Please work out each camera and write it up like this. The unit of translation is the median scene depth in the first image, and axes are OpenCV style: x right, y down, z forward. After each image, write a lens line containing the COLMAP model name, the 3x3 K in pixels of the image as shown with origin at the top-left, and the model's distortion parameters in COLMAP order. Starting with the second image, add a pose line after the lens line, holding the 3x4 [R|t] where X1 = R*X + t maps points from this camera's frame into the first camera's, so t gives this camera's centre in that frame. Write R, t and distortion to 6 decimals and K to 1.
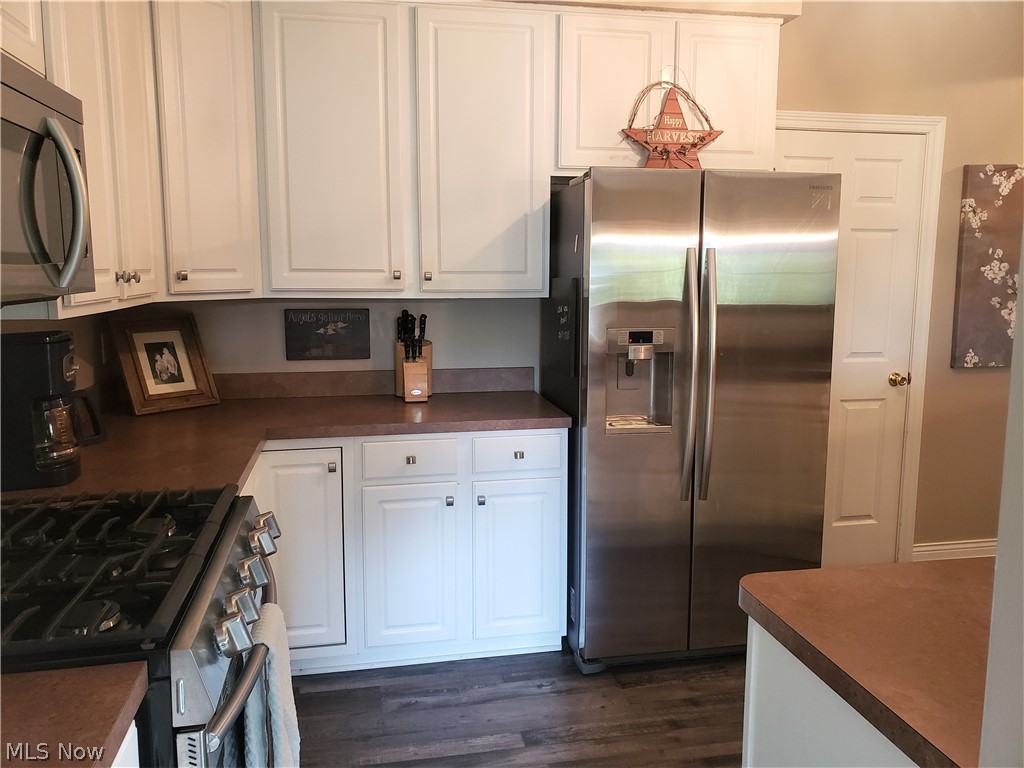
lens RADIAL K [[805.6, 0, 513.6], [0, 805.6, 381.8], [0, 0, 1]] dist [0.023695, 0.011306]
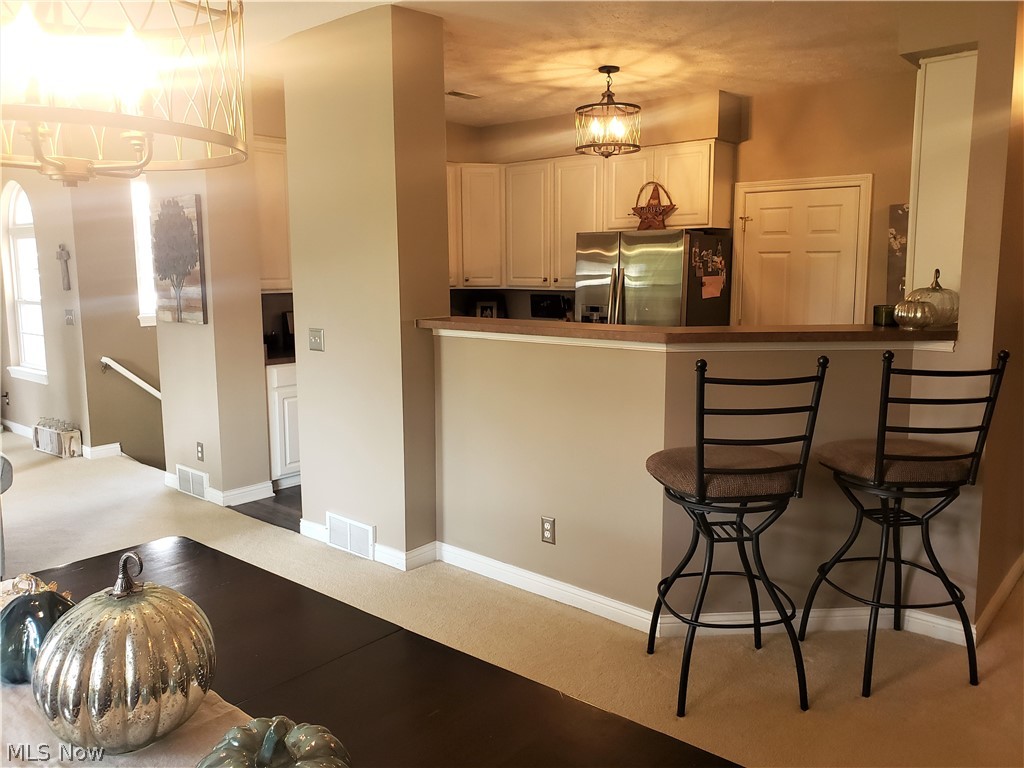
lens RADIAL K [[805.6, 0, 525.5], [0, 805.6, 375.3], [0, 0, 1]] dist [0.023695, 0.011306]
pose [[0.618707, 0.099440, -0.779303, 1.560227], [-0.109672, 0.993176, 0.039659, 0.050184], [0.777929, 0.060931, 0.625391, -0.433258]]
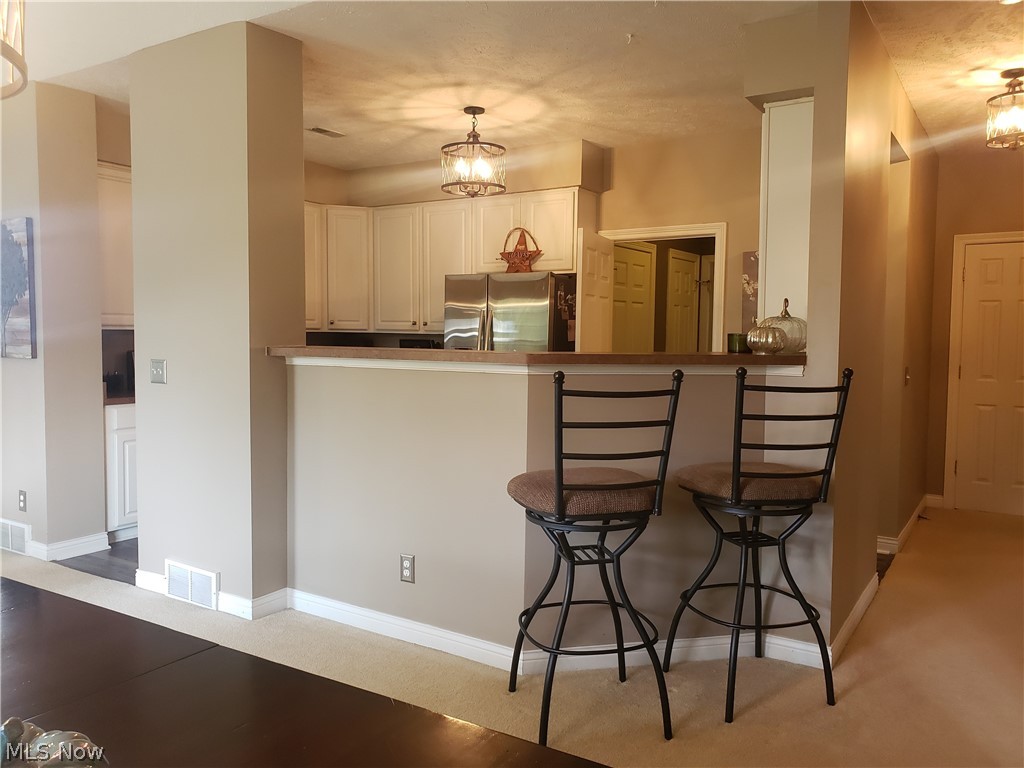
lens RADIAL K [[805.6, 0, 508.2], [0, 805.6, 380.6], [0, 0, 1]] dist [0.023695, 0.011306]
pose [[0.716770, 0.047548, -0.695687, 1.549048], [-0.109469, 0.992975, -0.044920, 0.094081], [0.688664, 0.108353, 0.716939, -0.389843]]
